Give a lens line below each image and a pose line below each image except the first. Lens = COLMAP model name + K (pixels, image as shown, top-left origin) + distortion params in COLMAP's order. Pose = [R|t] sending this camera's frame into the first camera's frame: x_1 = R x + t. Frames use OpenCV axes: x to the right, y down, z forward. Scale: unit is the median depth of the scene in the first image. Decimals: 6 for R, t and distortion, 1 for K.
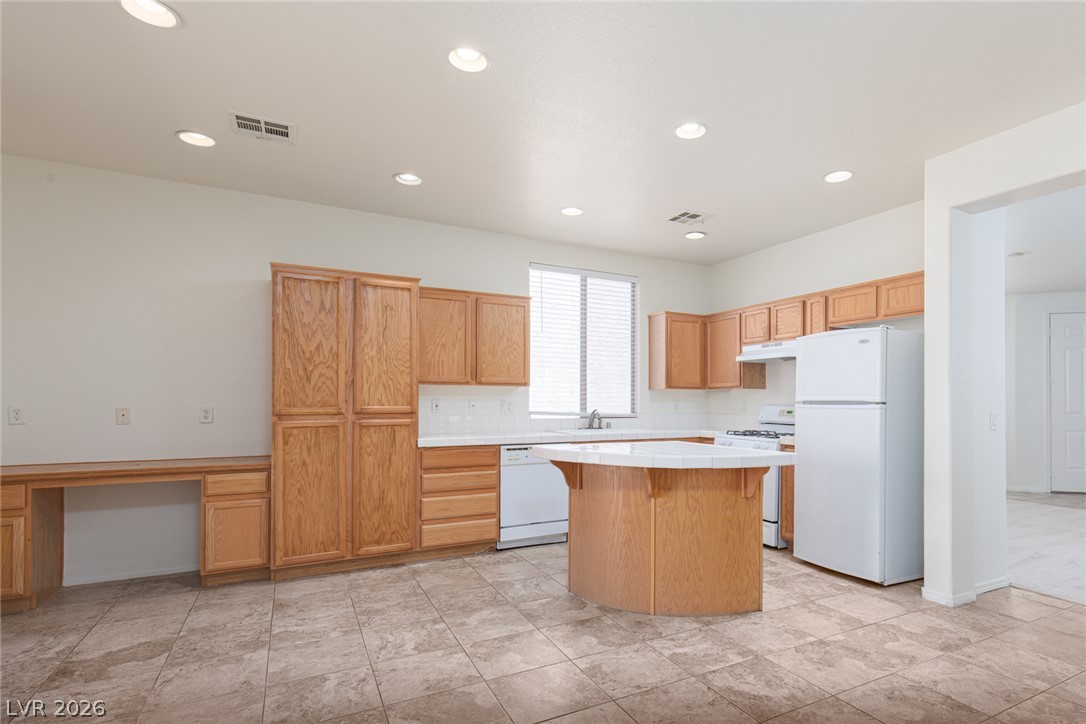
lens RADIAL K [[560.1, 0, 629.9], [0, 560.1, 392.5], [0, 0, 1]] dist [0.013650, -0.003224]
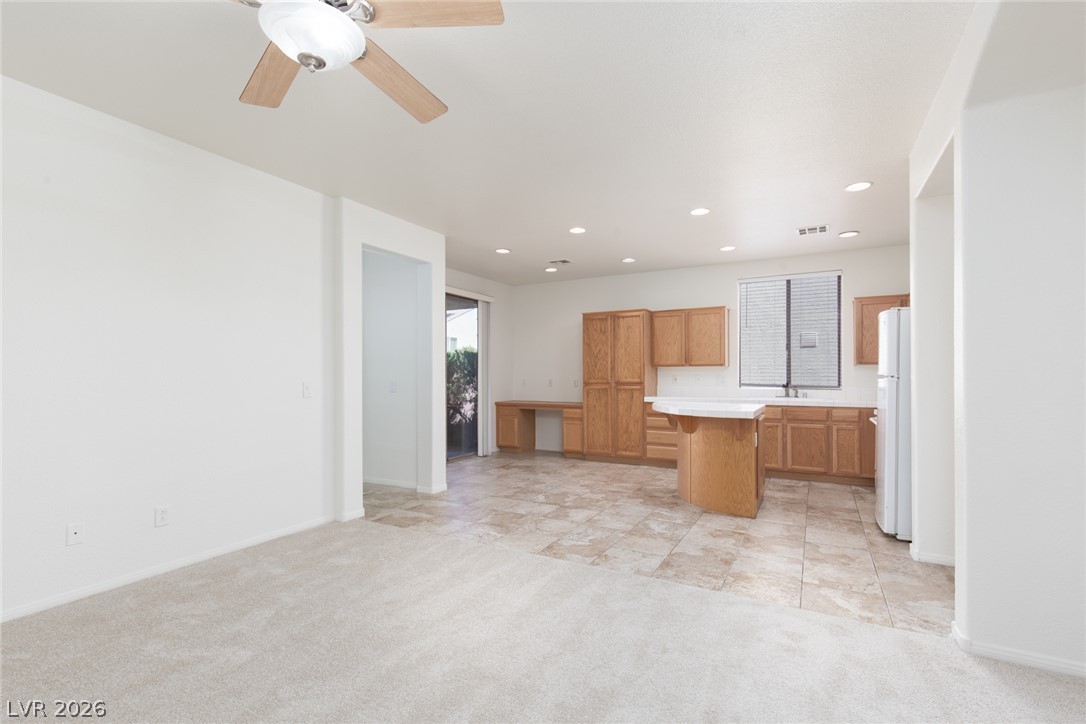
lens RADIAL K [[495.2, 0, 539.0], [0, 495.2, 367.8], [0, 0, 1]] dist [0.011682, -0.002803]
pose [[0.499700, -0.019897, -0.865970, 0.886274], [0.017637, 0.999763, -0.012794, 0.001835], [0.866019, -0.008880, 0.499933, -0.103616]]
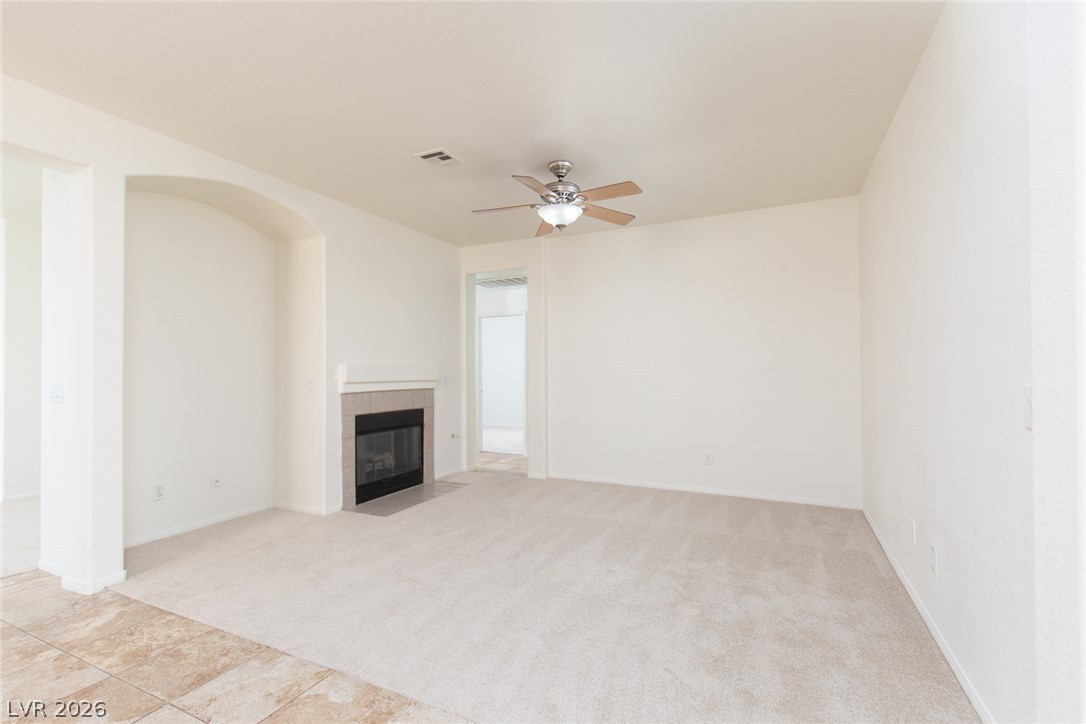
lens RADIAL K [[495.2, 0, 541.0], [0, 495.2, 365.7], [0, 0, 1]] dist [0.011682, -0.002803]
pose [[-0.545131, 0.008088, 0.838312, -0.317755], [-0.010422, 0.999811, -0.016423, 0.003710], [-0.838286, -0.017690, -0.544944, 0.467577]]
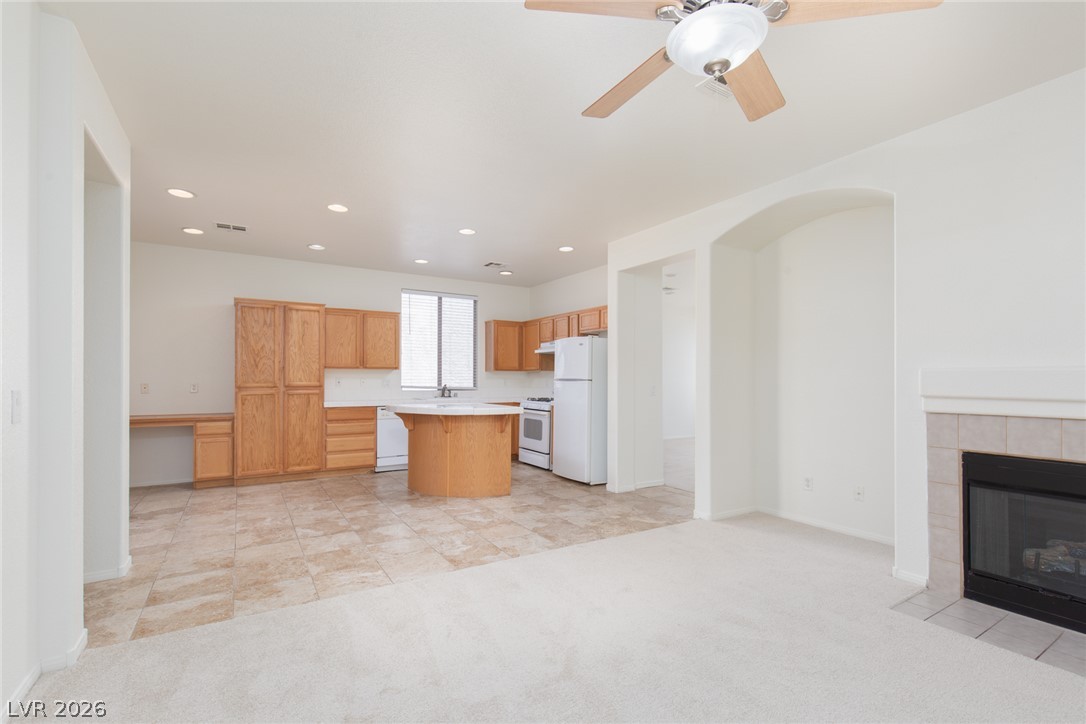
lens RADIAL K [[495.2, 0, 551.6], [0, 495.2, 369.0], [0, 0, 1]] dist [0.011682, -0.002803]
pose [[0.999843, -0.001417, 0.017682, 0.277584], [0.001447, 0.999998, -0.001672, -0.011898], [-0.017679, 0.001697, 0.999842, -0.489833]]
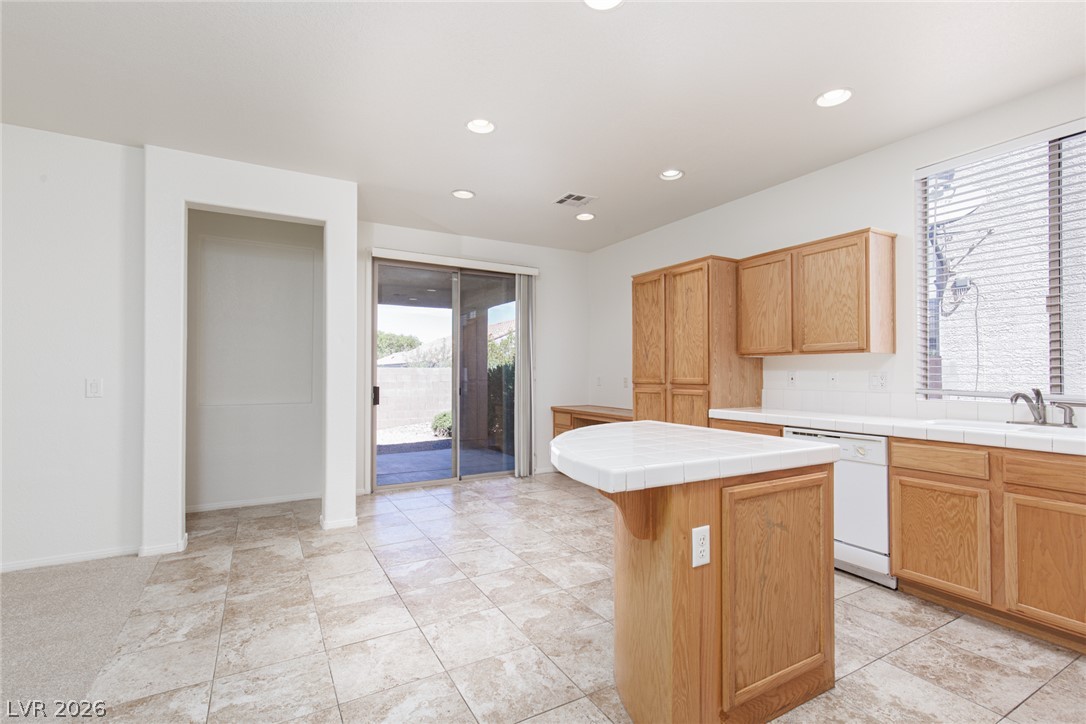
lens RADIAL K [[495.2, 0, 531.9], [0, 495.2, 360.9], [0, 0, 1]] dist [0.011682, -0.002803]
pose [[-0.027195, -0.030456, -0.999166, 0.582172], [0.014339, 0.999421, -0.030854, 0.017114], [0.999527, -0.015166, -0.026742, 0.728893]]
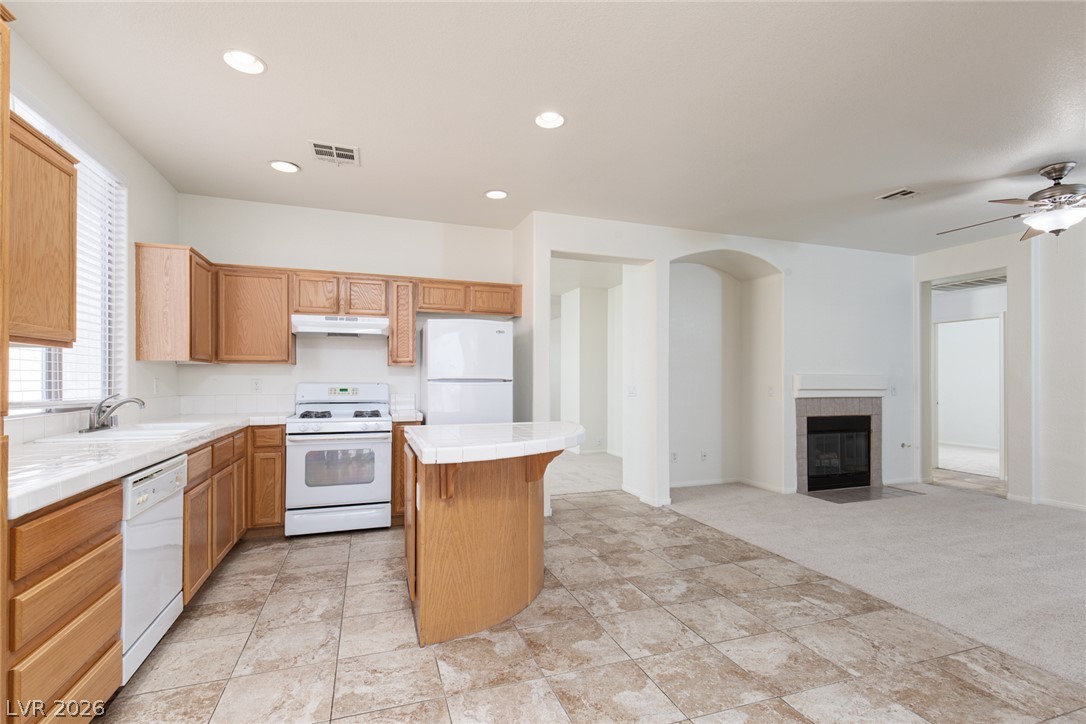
lens RADIAL K [[495.2, 0, 531.0], [0, 495.2, 374.5], [0, 0, 1]] dist [0.011682, -0.002803]
pose [[0.209133, 0.005899, 0.977869, -0.630374], [-0.020090, 0.999797, -0.001735, 0.004409], [-0.977681, -0.019283, 0.209209, 0.661996]]
